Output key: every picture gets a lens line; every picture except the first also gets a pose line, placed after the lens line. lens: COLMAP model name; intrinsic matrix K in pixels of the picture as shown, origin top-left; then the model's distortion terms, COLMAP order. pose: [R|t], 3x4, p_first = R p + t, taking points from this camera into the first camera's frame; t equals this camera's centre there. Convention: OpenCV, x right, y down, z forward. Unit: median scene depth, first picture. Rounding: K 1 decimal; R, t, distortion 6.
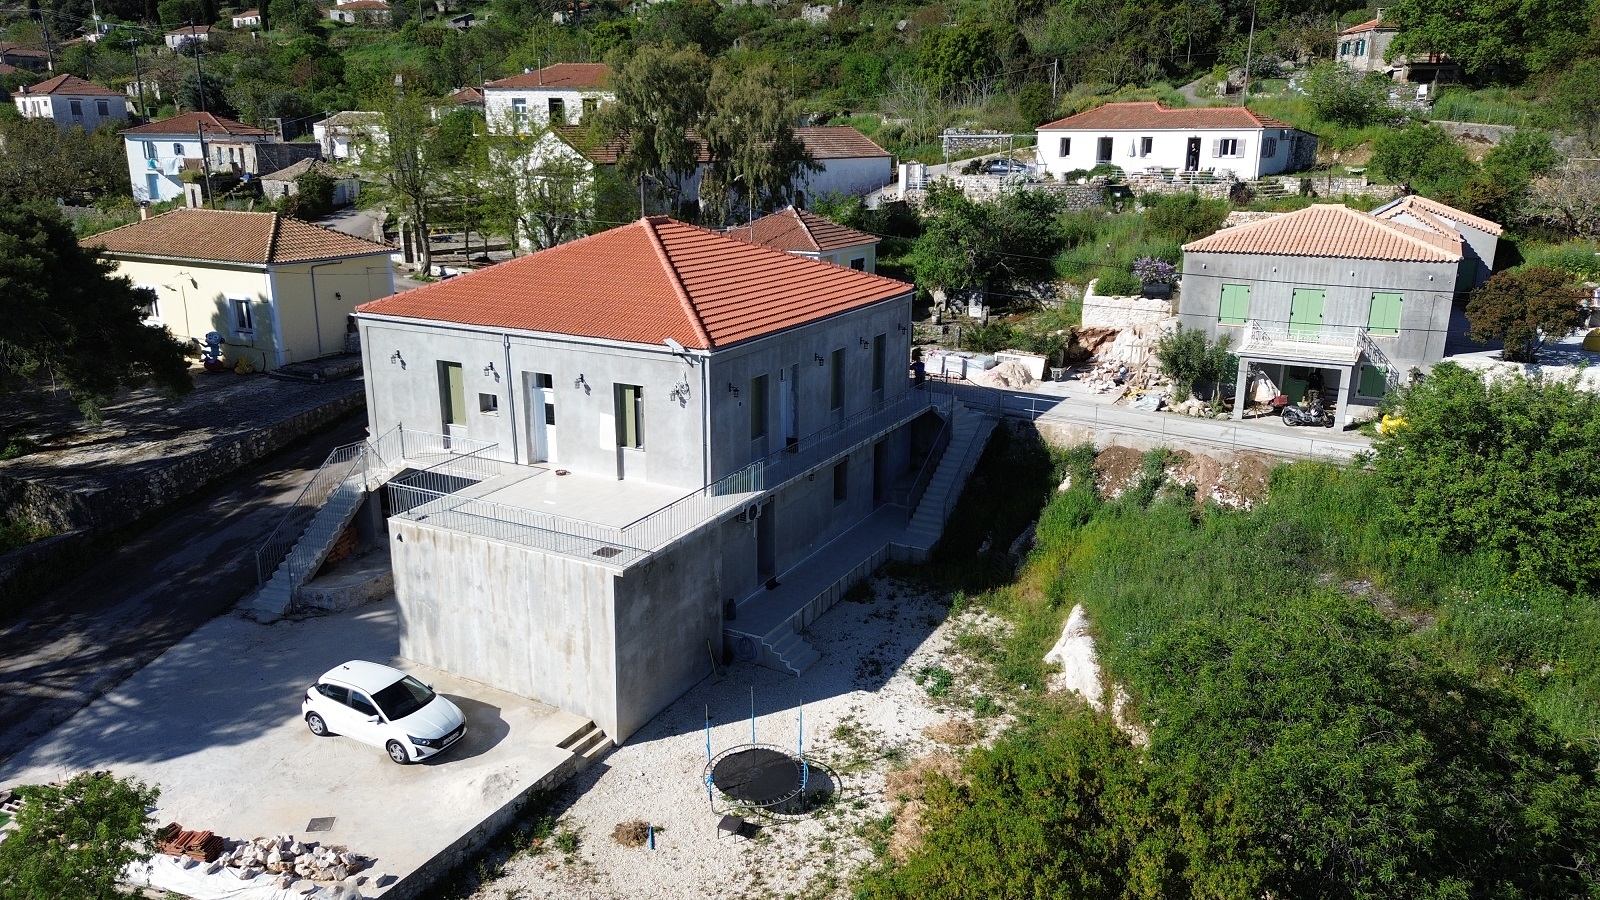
lens RADIAL K [[1122.3, 0, 797.5], [0, 1122.3, 455.0], [0, 0, 1]] dist [0.090087, -0.093921]
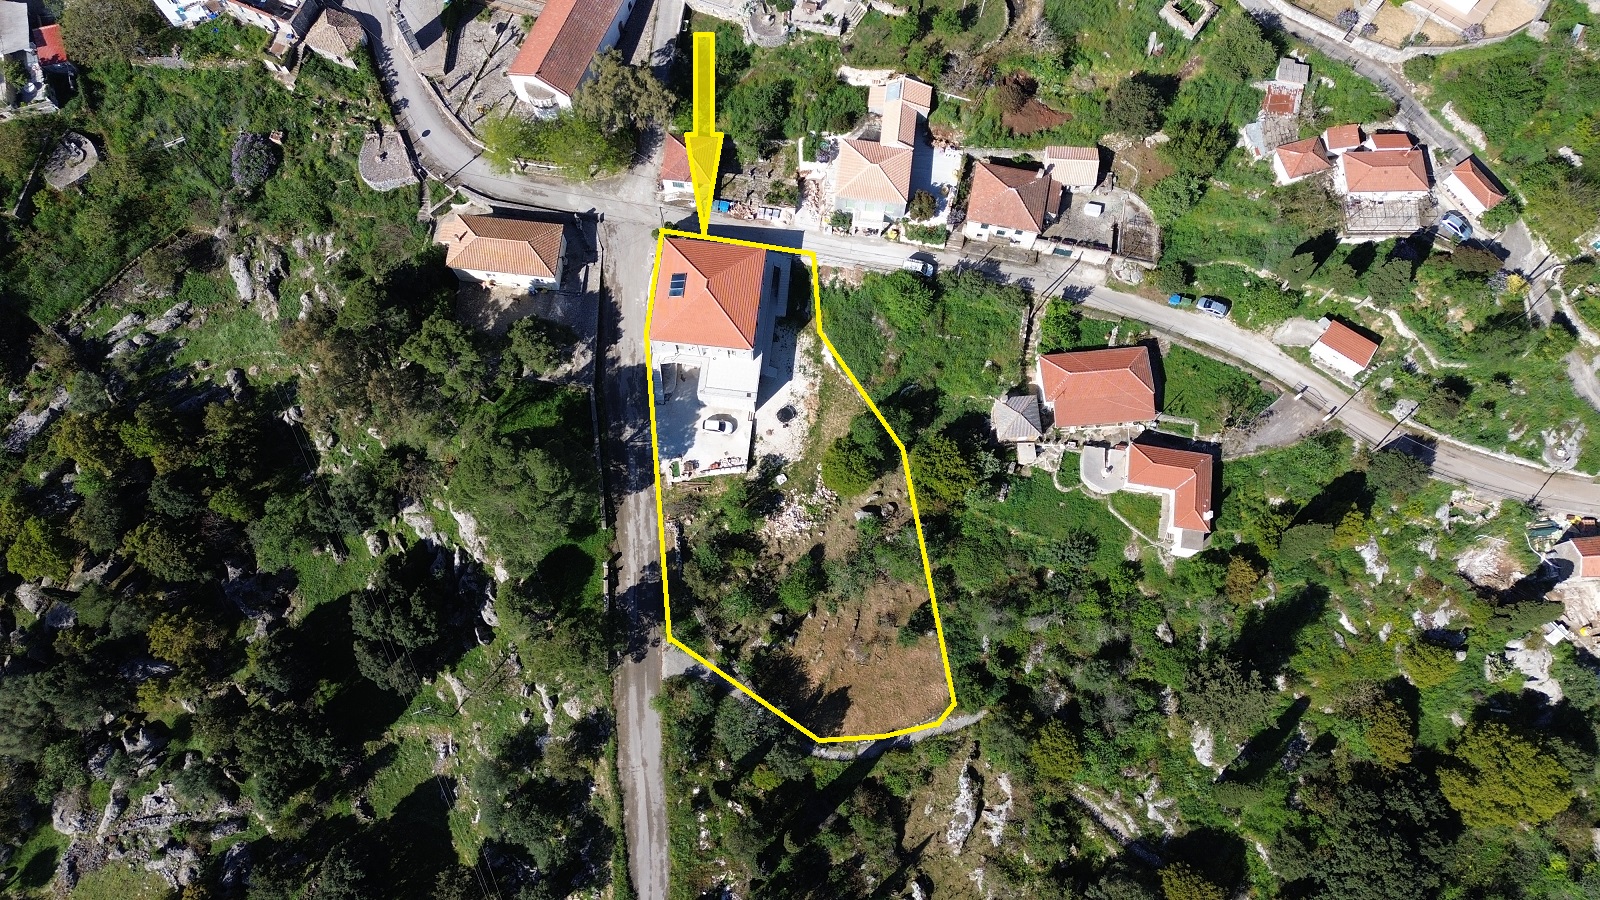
lens RADIAL K [[1122.3, 0, 797.5], [0, 1122.3, 455.0], [0, 0, 1]] dist [0.090087, -0.093921]
pose [[0.927885, -0.358938, 0.100961, -0.467136], [0.110214, 0.522693, 0.845367, -3.327018], [-0.356206, -0.773276, 0.524559, -1.634878]]
